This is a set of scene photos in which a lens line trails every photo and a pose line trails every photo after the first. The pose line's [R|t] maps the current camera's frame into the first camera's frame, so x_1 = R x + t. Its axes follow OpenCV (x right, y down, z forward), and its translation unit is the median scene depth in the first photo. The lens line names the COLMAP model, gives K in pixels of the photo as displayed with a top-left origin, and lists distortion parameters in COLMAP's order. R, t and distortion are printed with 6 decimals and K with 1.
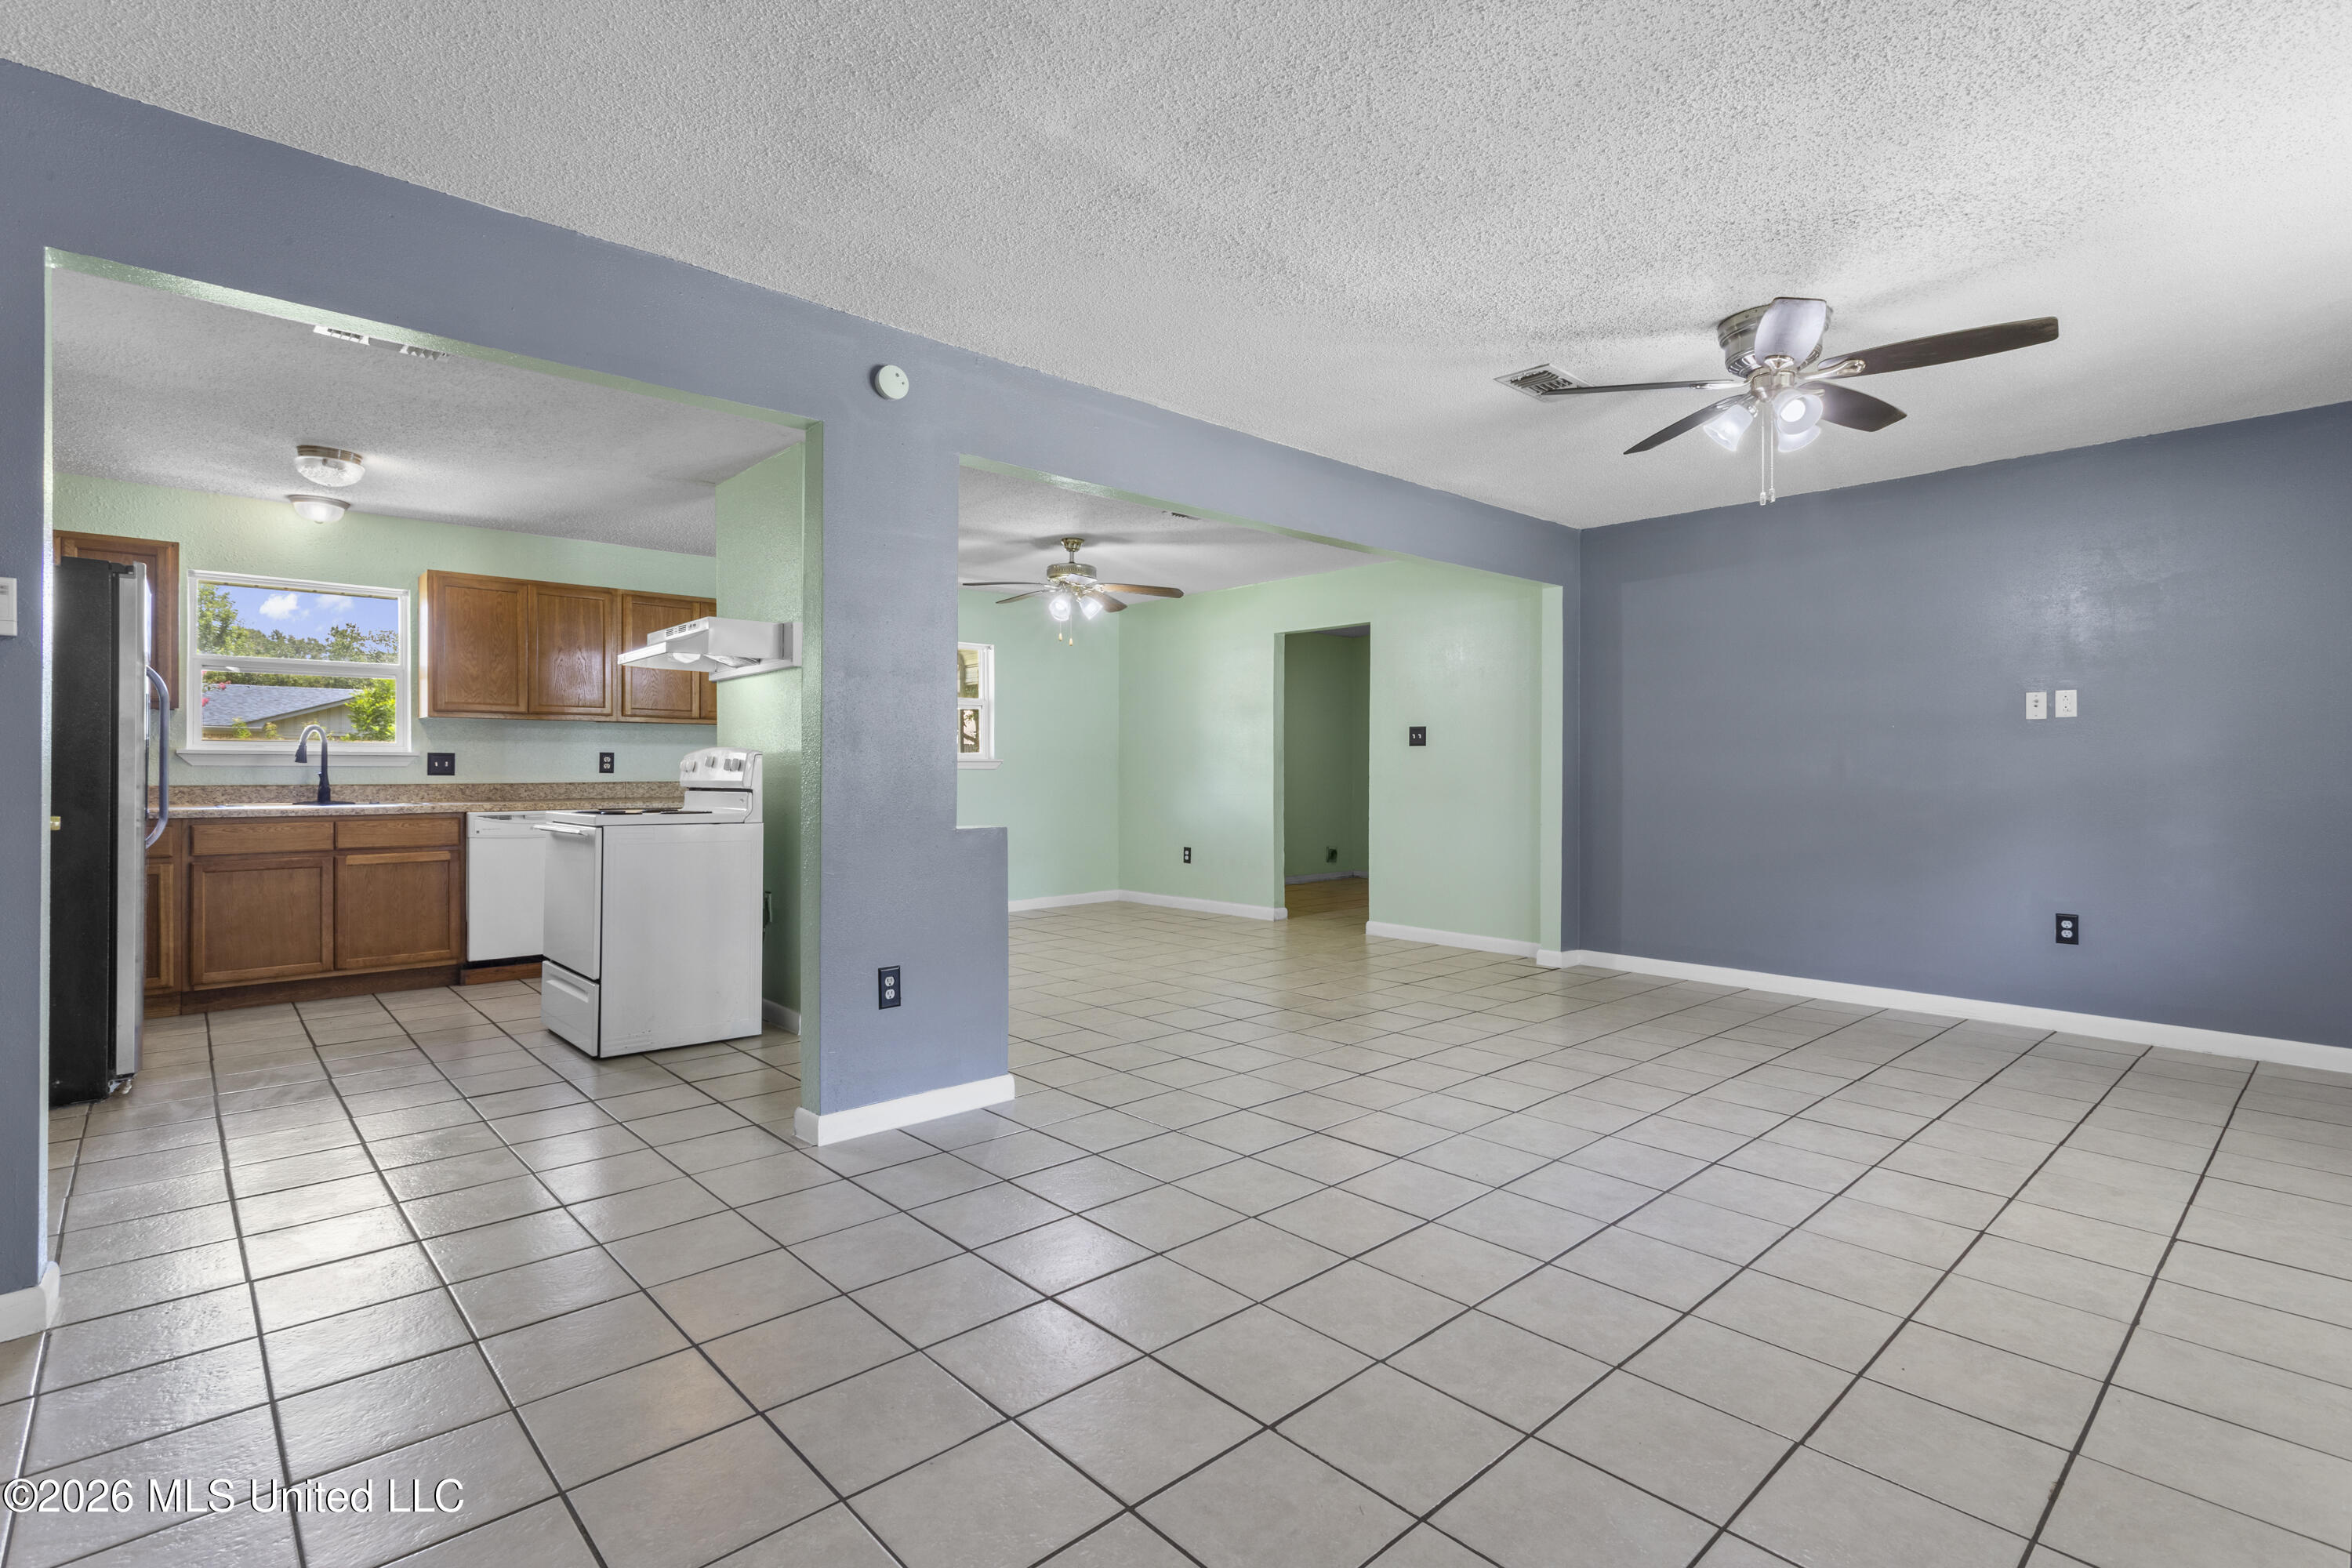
lens RADIAL K [[1107.5, 0, 1171.4], [0, 1107.5, 774.0], [0, 0, 1]] dist [0.000475, 0.000547]
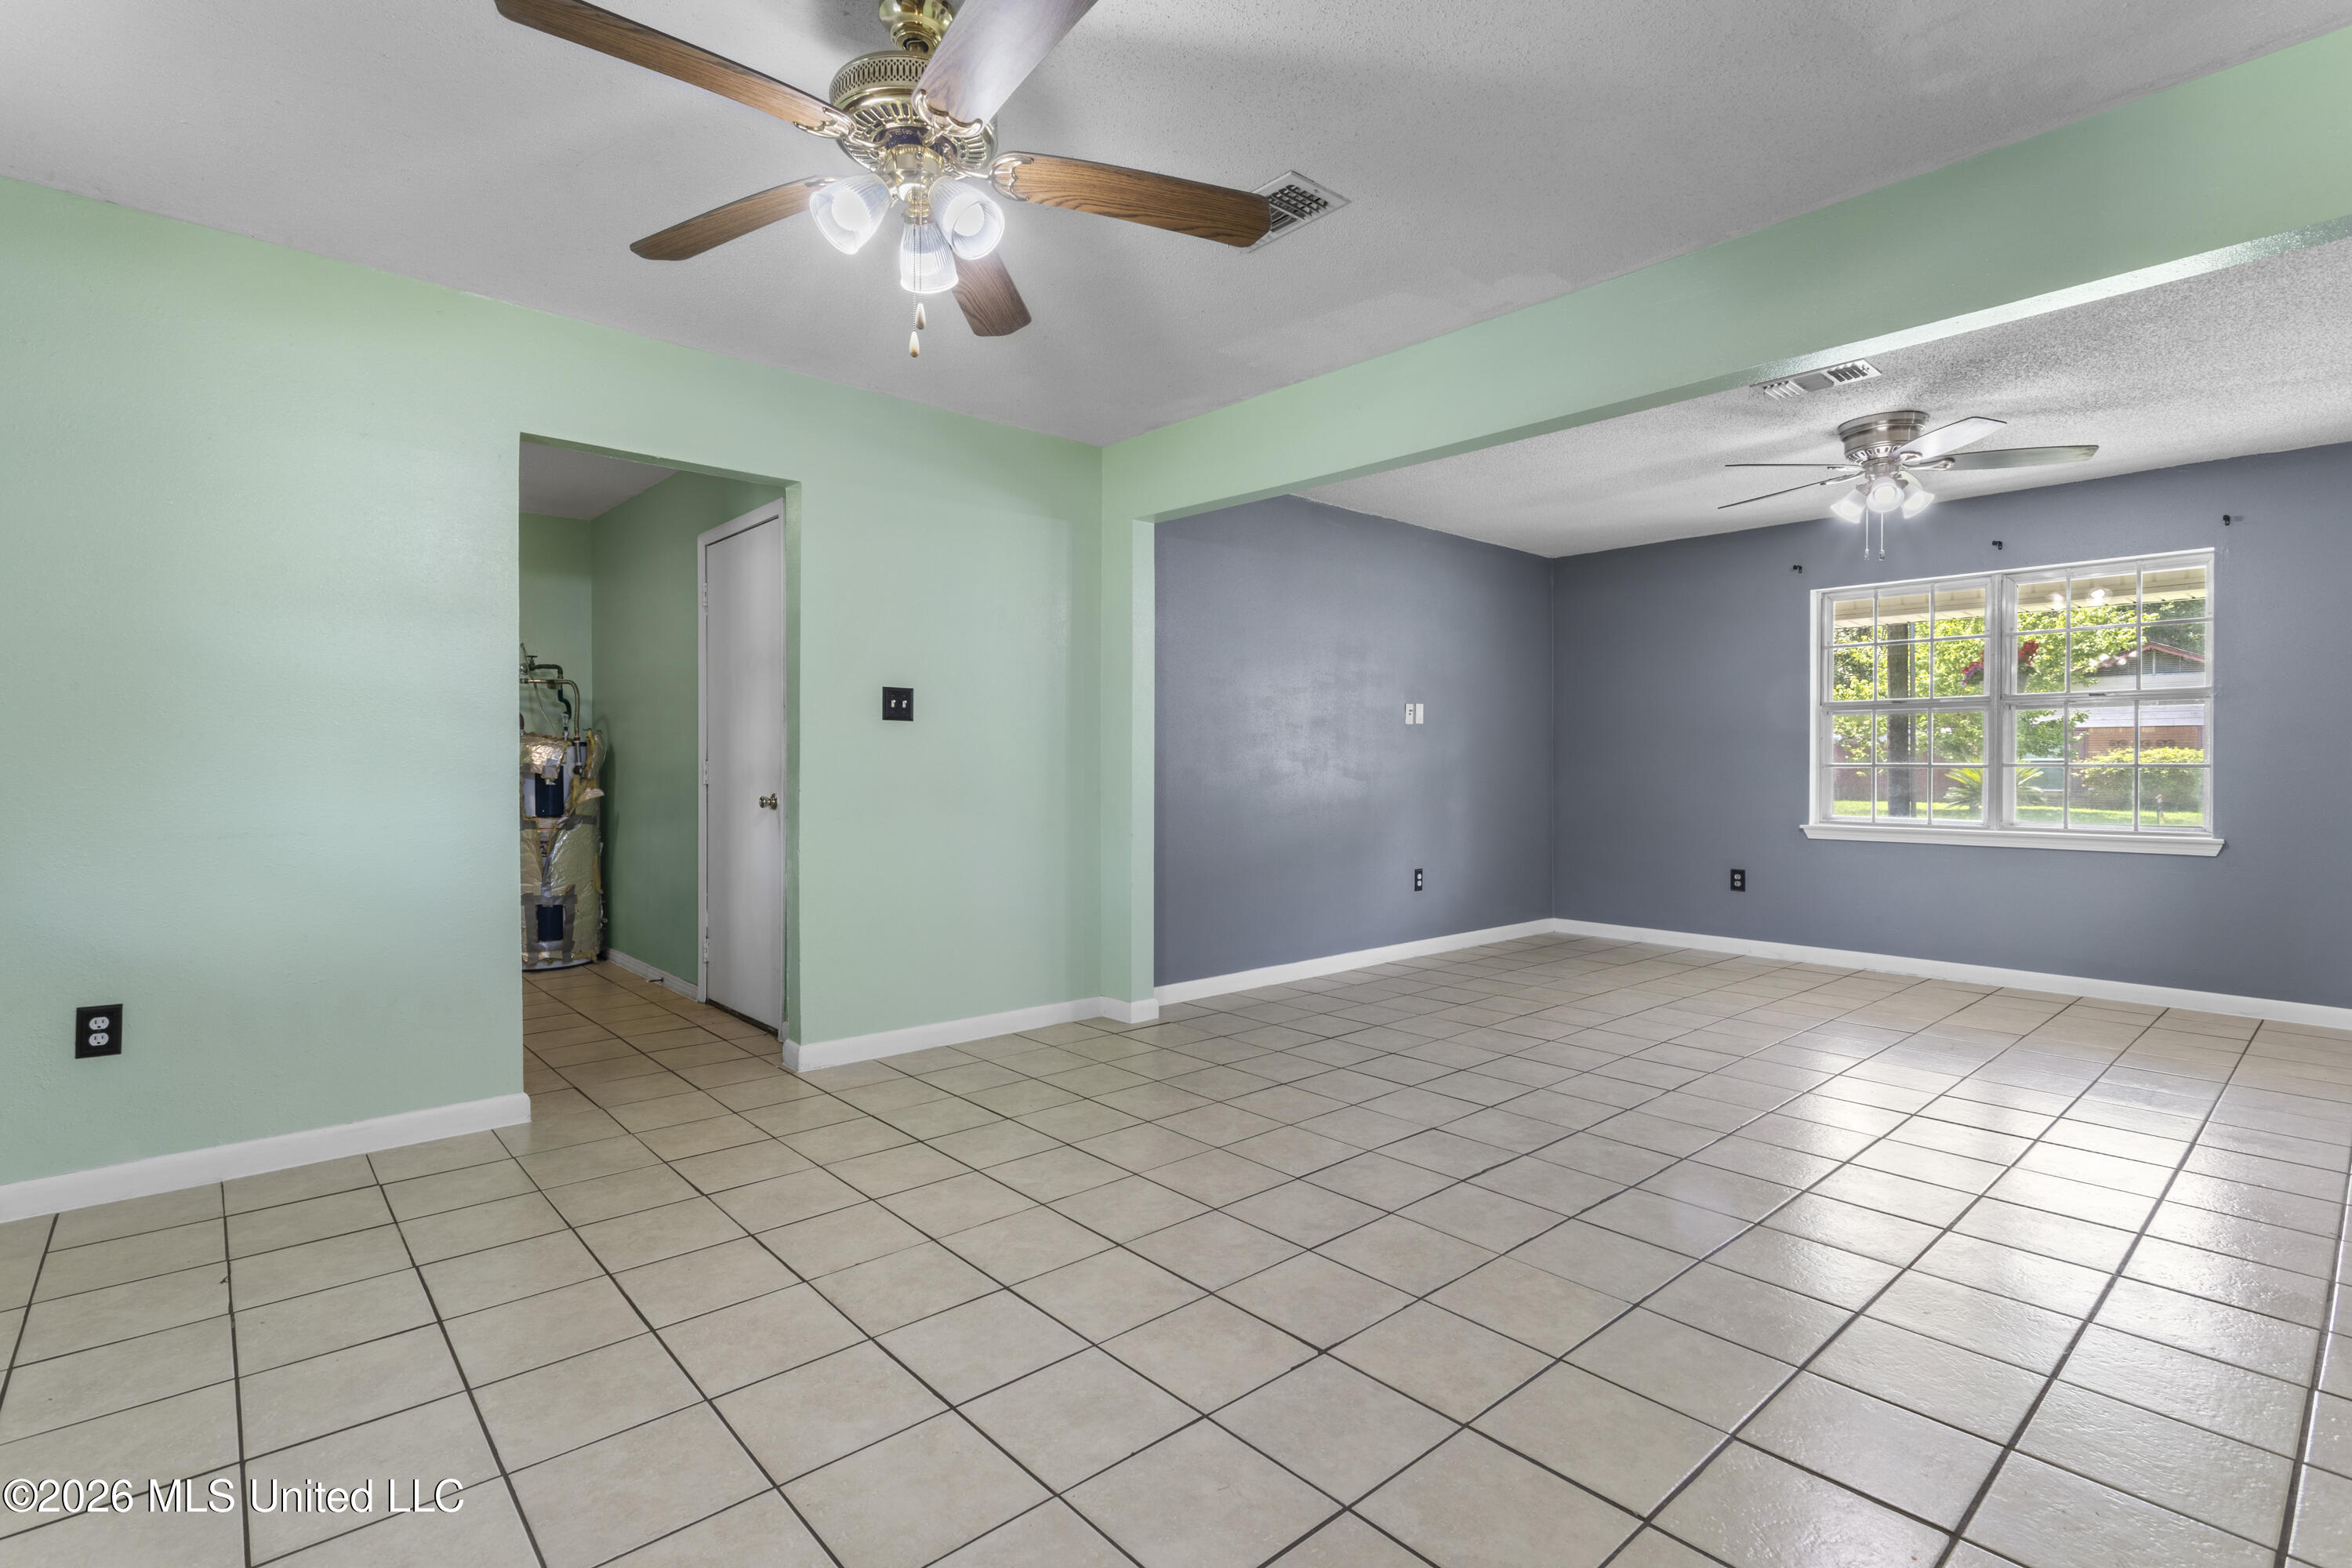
lens RADIAL K [[1107.5, 0, 1170.2], [0, 1107.5, 767.9], [0, 0, 1]] dist [0.000475, 0.000547]
pose [[0.006735, -0.005946, 0.999960, -0.463864], [0.000441, 0.999982, 0.005943, -0.004318], [-0.999977, 0.000401, 0.006737, 1.091800]]
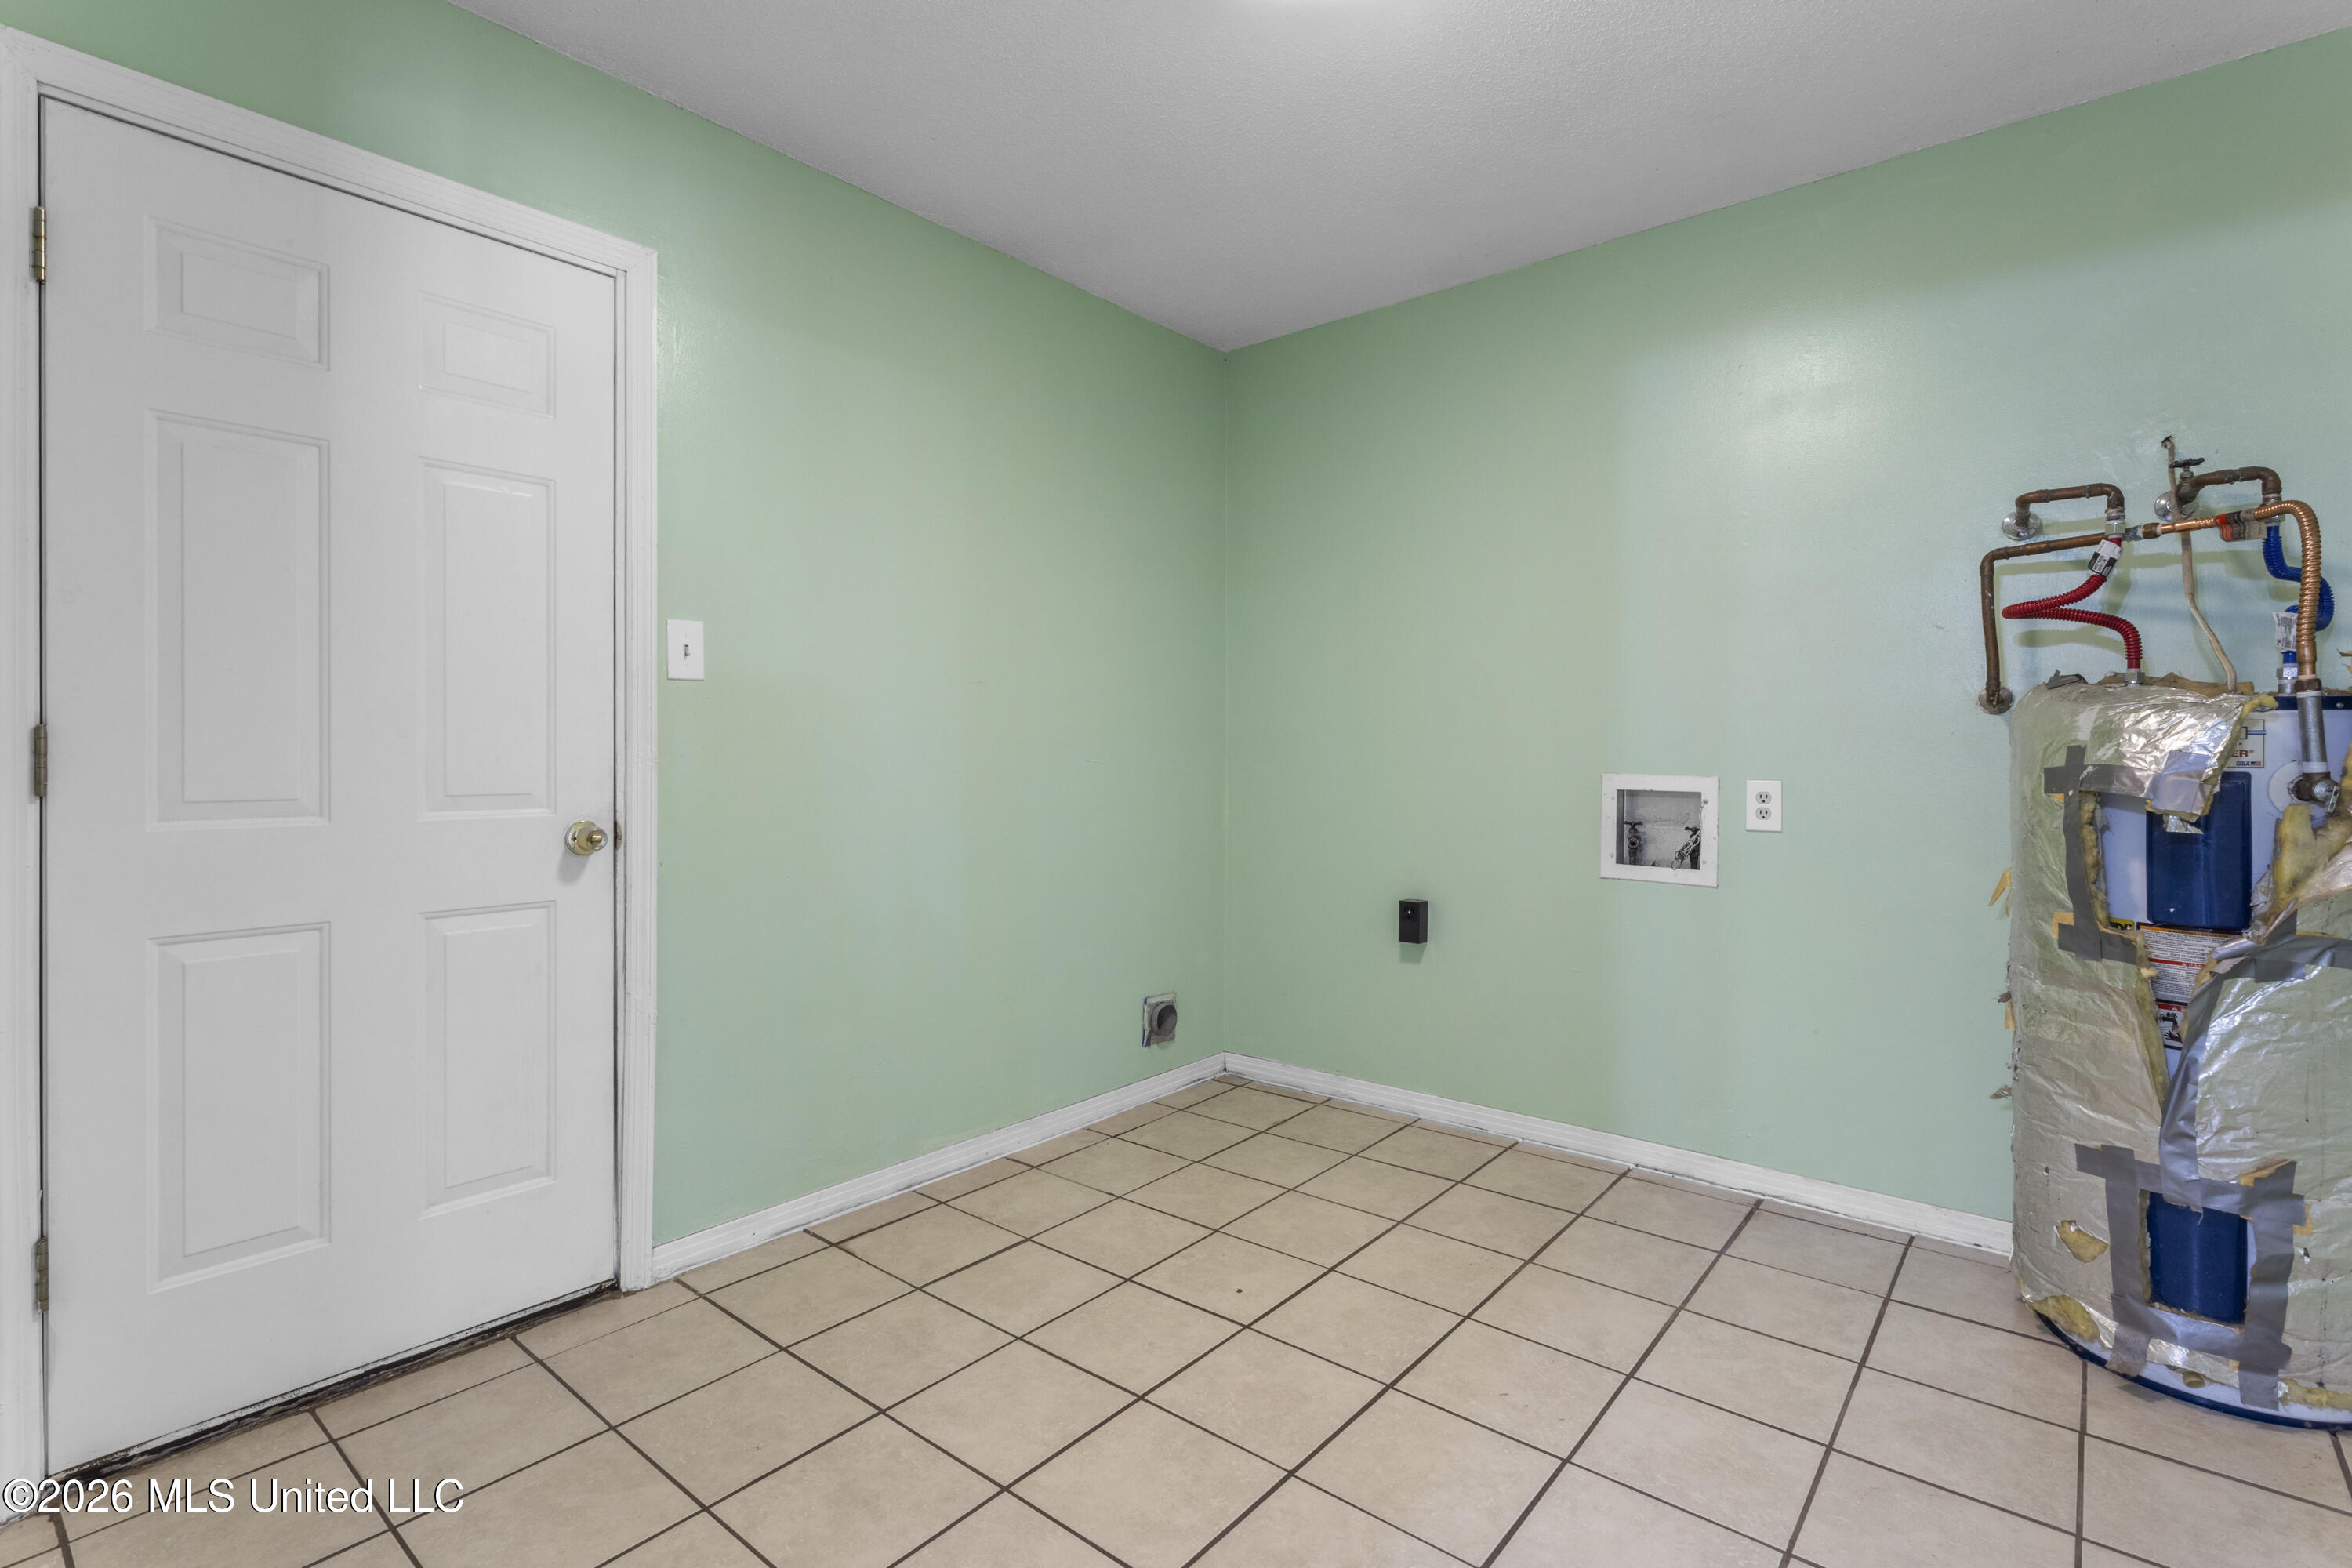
lens RADIAL K [[1107.5, 0, 1128.8], [0, 1107.5, 766.9], [0, 0, 1]] dist [0.000475, 0.000547]
pose [[0.991956, -0.000700, 0.126583, 0.195800], [-0.000219, 0.999974, 0.007246, -0.004309], [-0.126585, -0.007215, 0.991930, 1.383836]]
